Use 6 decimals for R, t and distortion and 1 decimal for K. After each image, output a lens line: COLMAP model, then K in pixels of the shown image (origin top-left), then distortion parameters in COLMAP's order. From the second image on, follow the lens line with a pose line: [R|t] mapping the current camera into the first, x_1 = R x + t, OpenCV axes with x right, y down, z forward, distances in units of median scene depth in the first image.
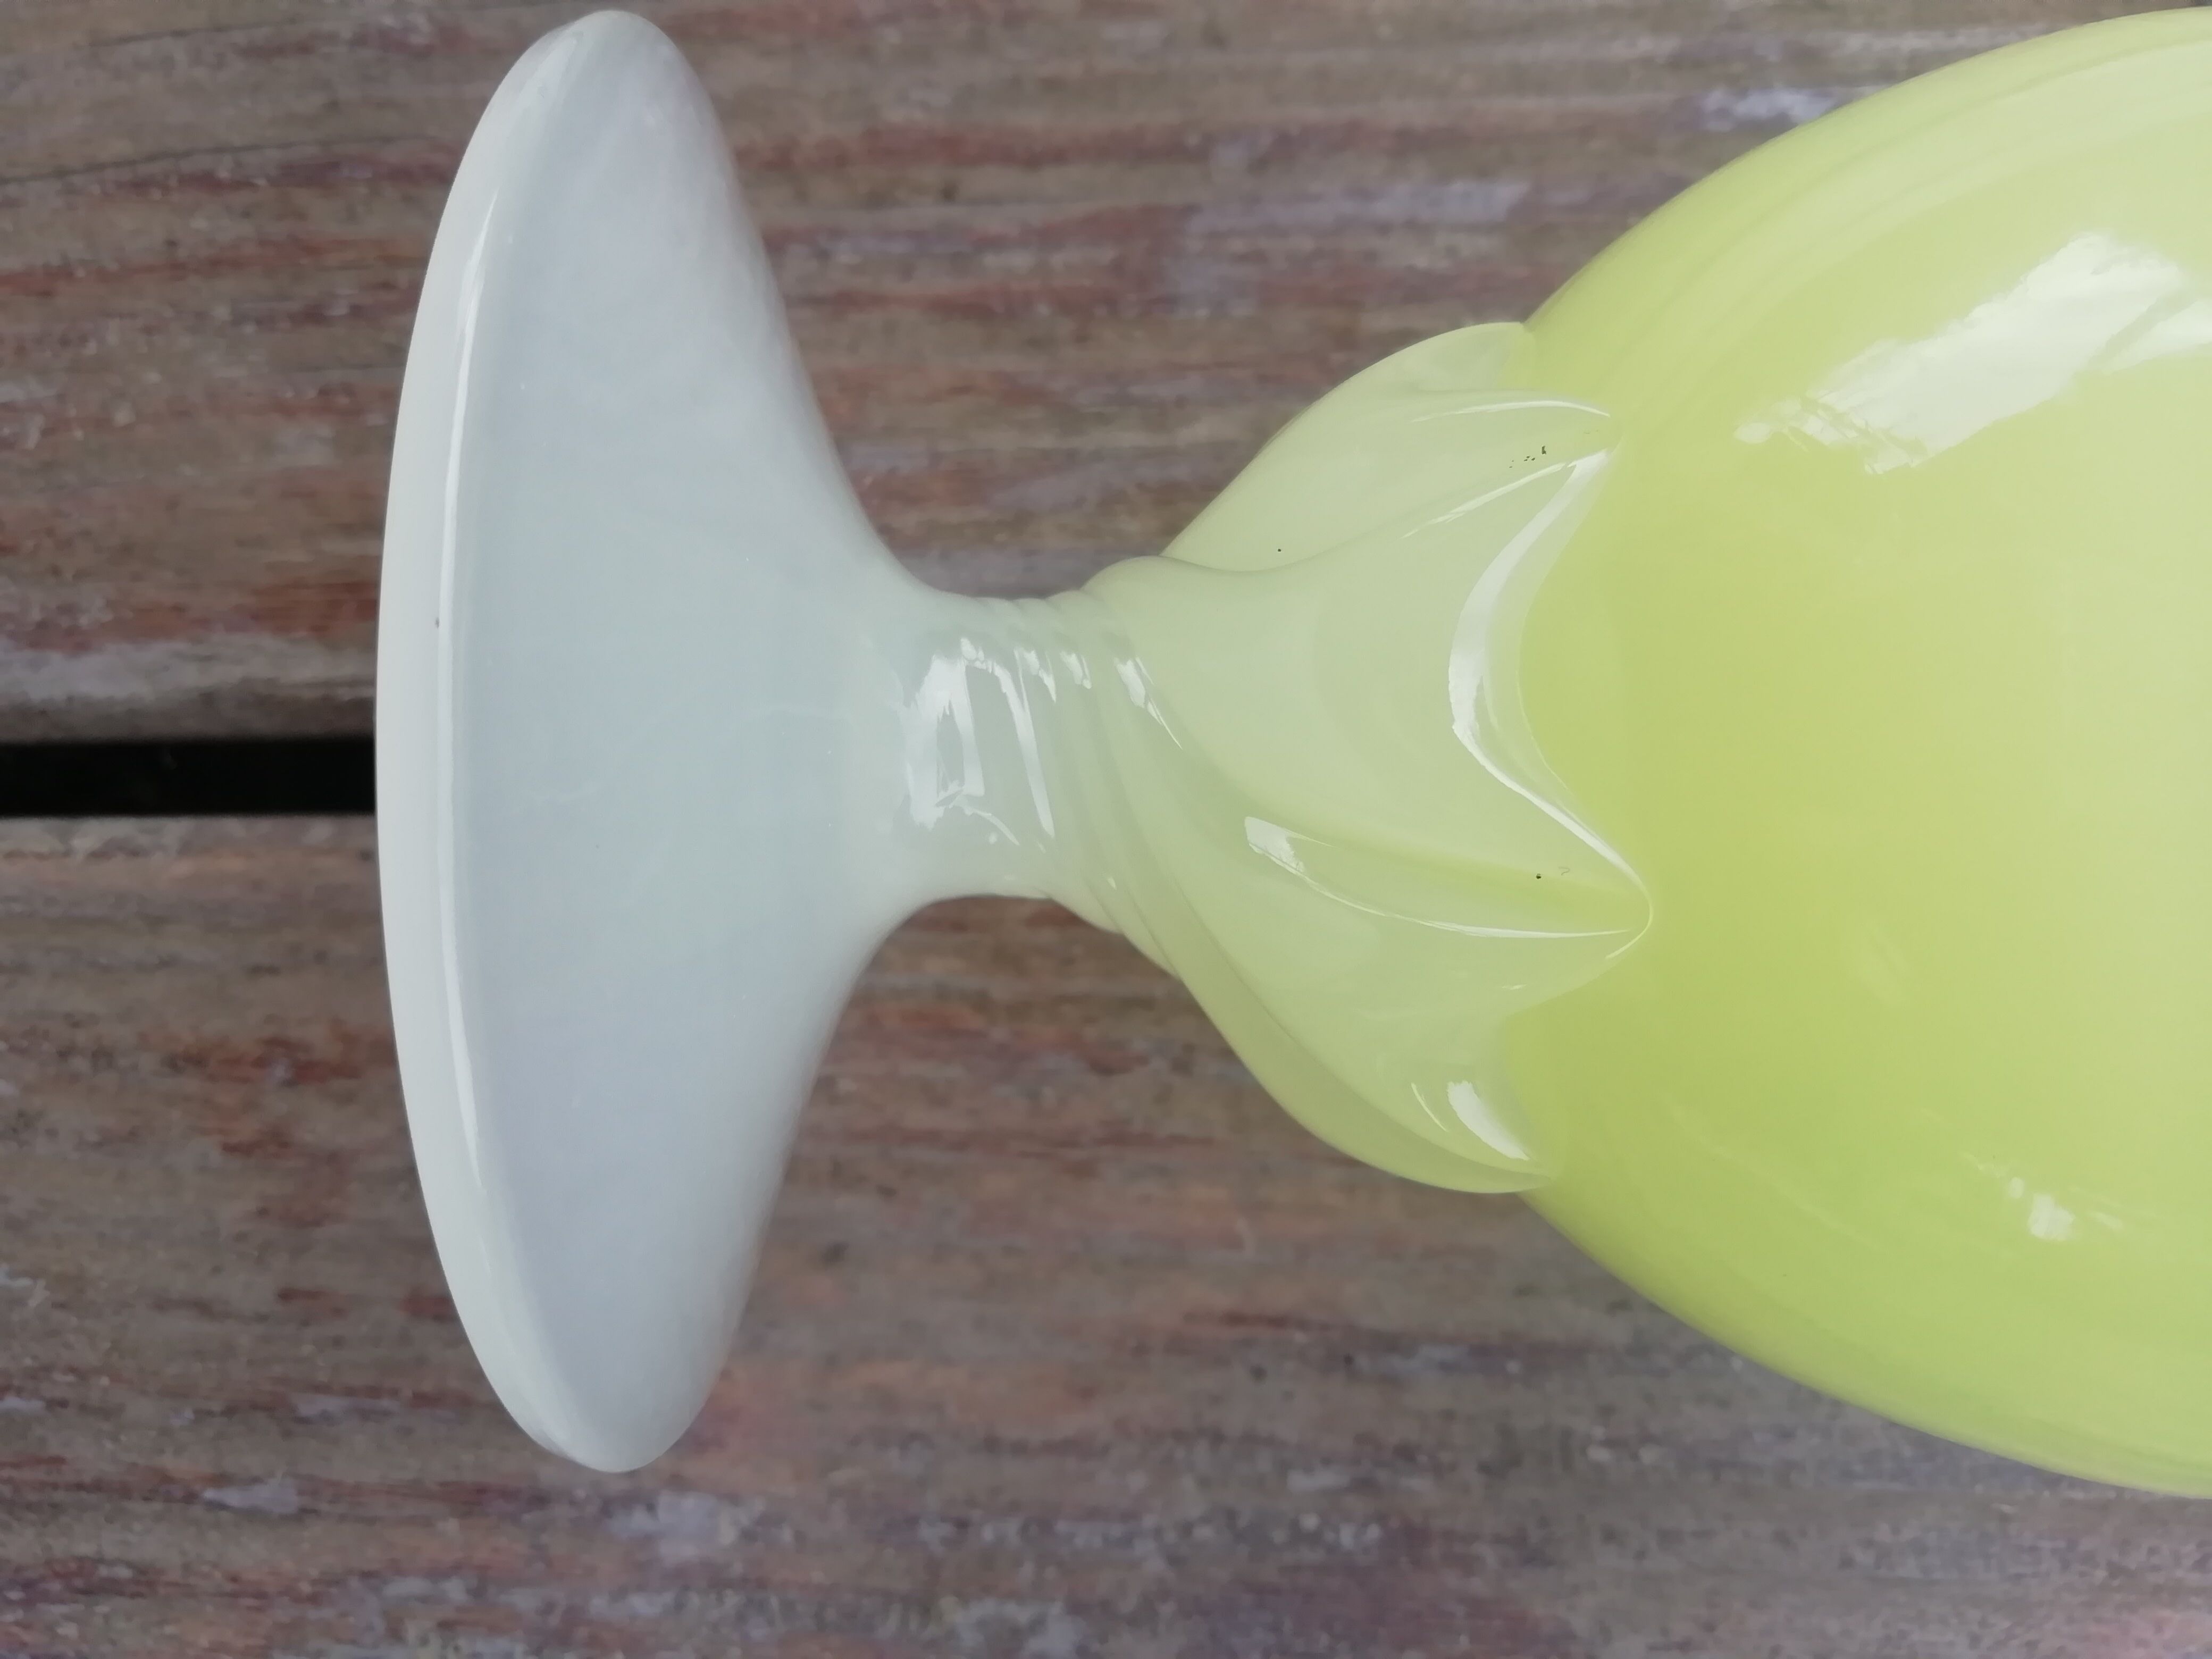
lens RADIAL K [[1646.9, 0, 1100.3], [0, 1646.9, 844.5], [0, 0, 1]] dist [-0.014500, -0.019613]
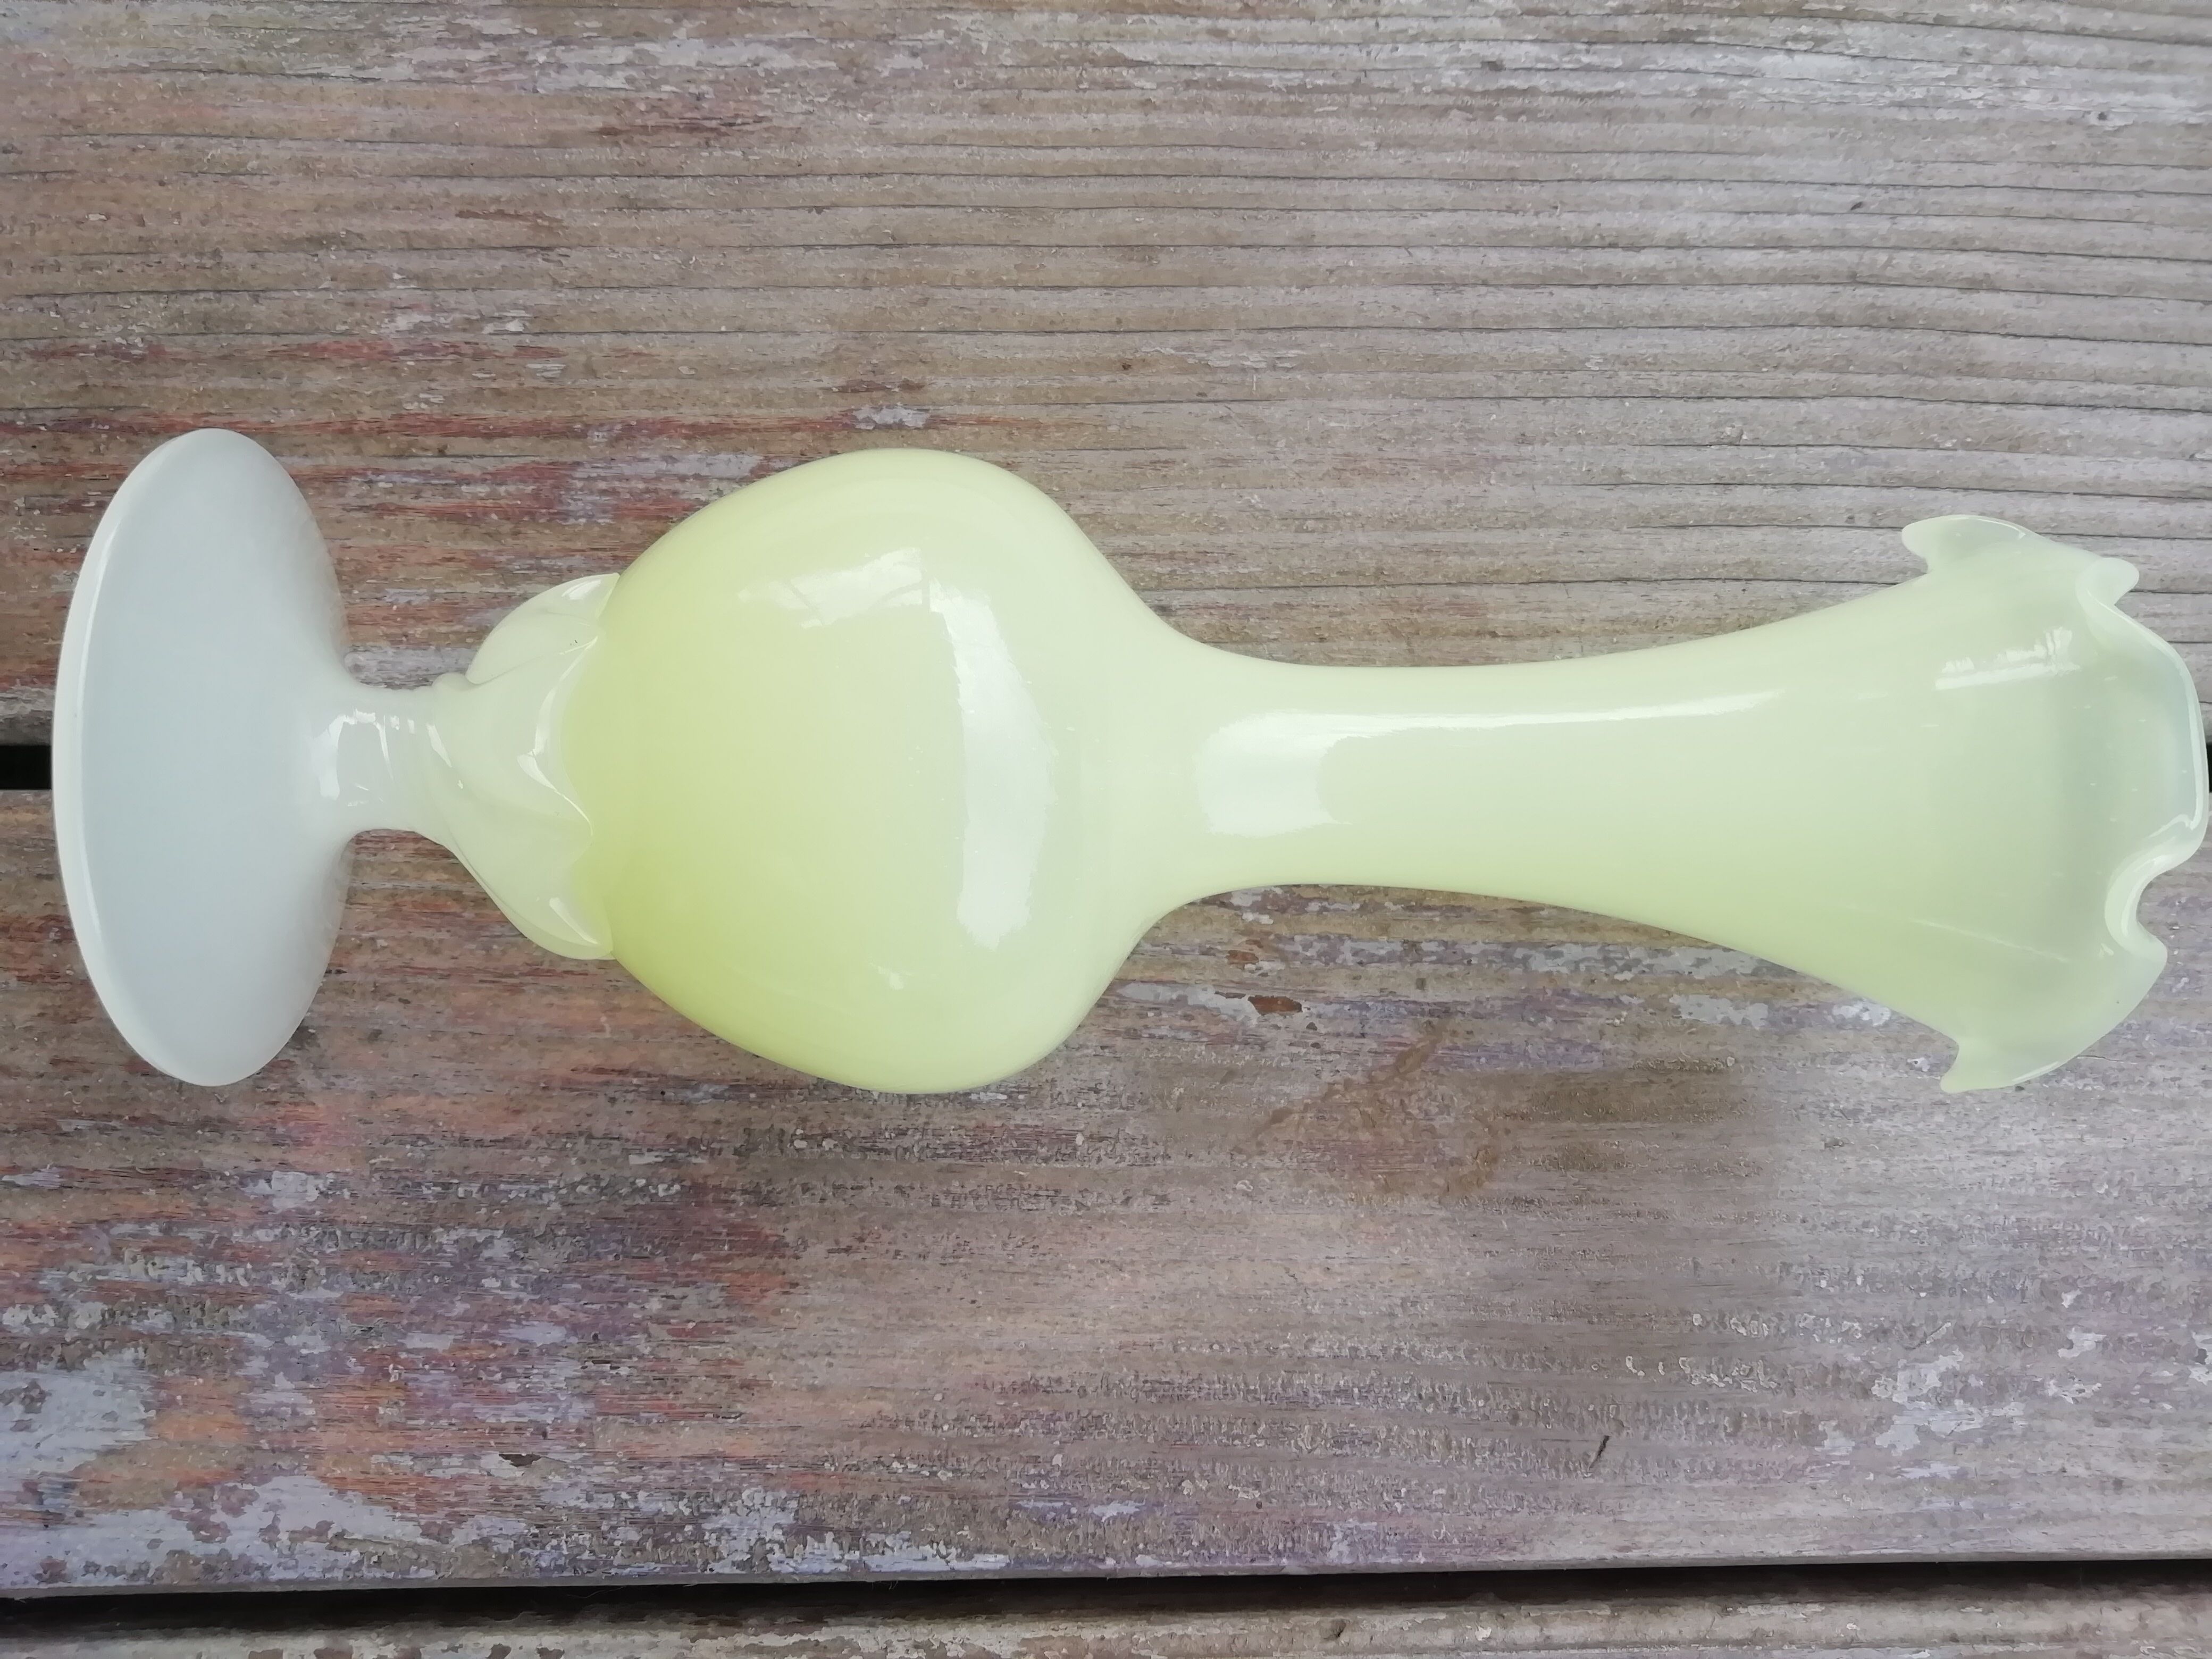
lens RADIAL K [[1646.9, 0, 1110.5], [0, 1646.9, 825.1], [0, 0, 1]] dist [-0.014500, -0.019613]
pose [[0.905133, 0.002098, 0.425123, -0.189928], [0.000246, 0.999985, -0.005458, 0.026766], [-0.425128, 0.005045, 0.905119, -0.940214]]
